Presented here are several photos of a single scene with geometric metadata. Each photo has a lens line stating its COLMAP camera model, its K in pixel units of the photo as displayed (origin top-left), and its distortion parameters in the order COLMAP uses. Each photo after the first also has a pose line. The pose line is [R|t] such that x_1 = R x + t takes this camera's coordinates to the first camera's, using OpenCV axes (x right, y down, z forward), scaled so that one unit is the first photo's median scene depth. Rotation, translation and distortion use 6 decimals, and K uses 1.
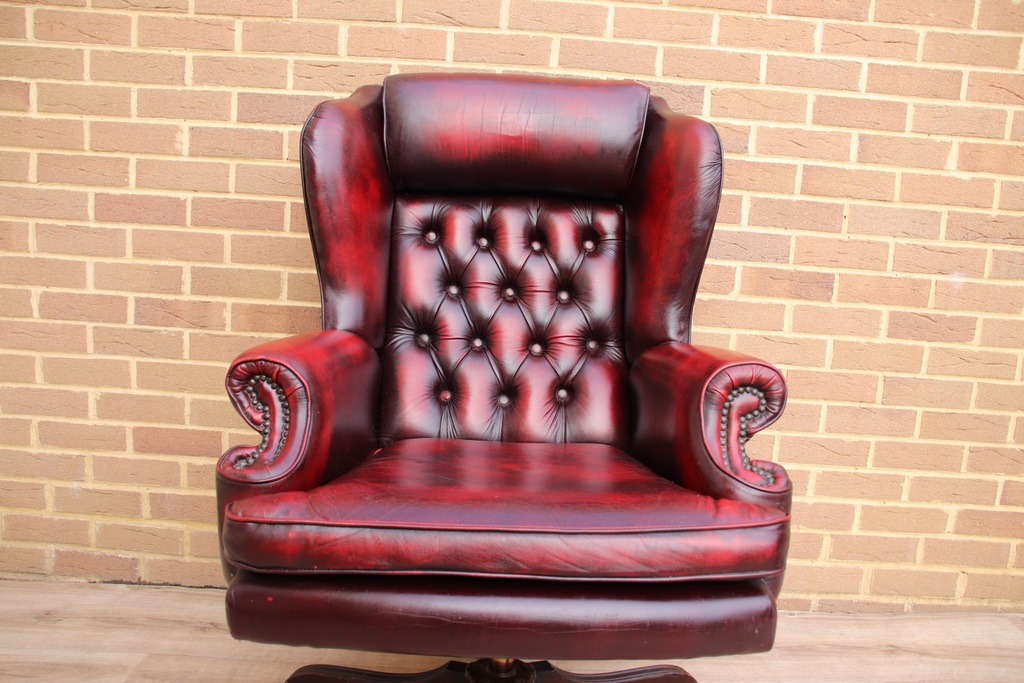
lens RADIAL K [[860.5, 0, 515.7], [0, 860.5, 348.8], [0, 0, 1]] dist [-0.129790, 0.119704]
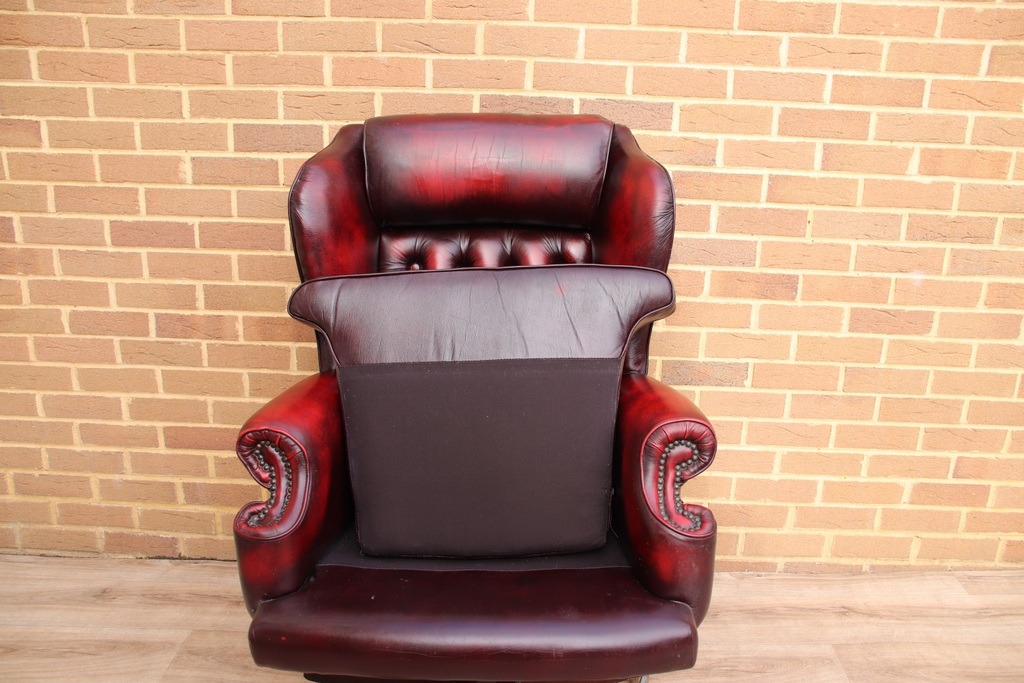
lens RADIAL K [[870.5, 0, 520.3], [0, 870.5, 350.4], [0, 0, 1]] dist [-0.117762, 0.110540]
pose [[0.999150, -0.024356, -0.033261, 0.060086], [0.028773, 0.989798, 0.139545, -0.156075], [0.029523, -0.140383, 0.989657, -0.096328]]
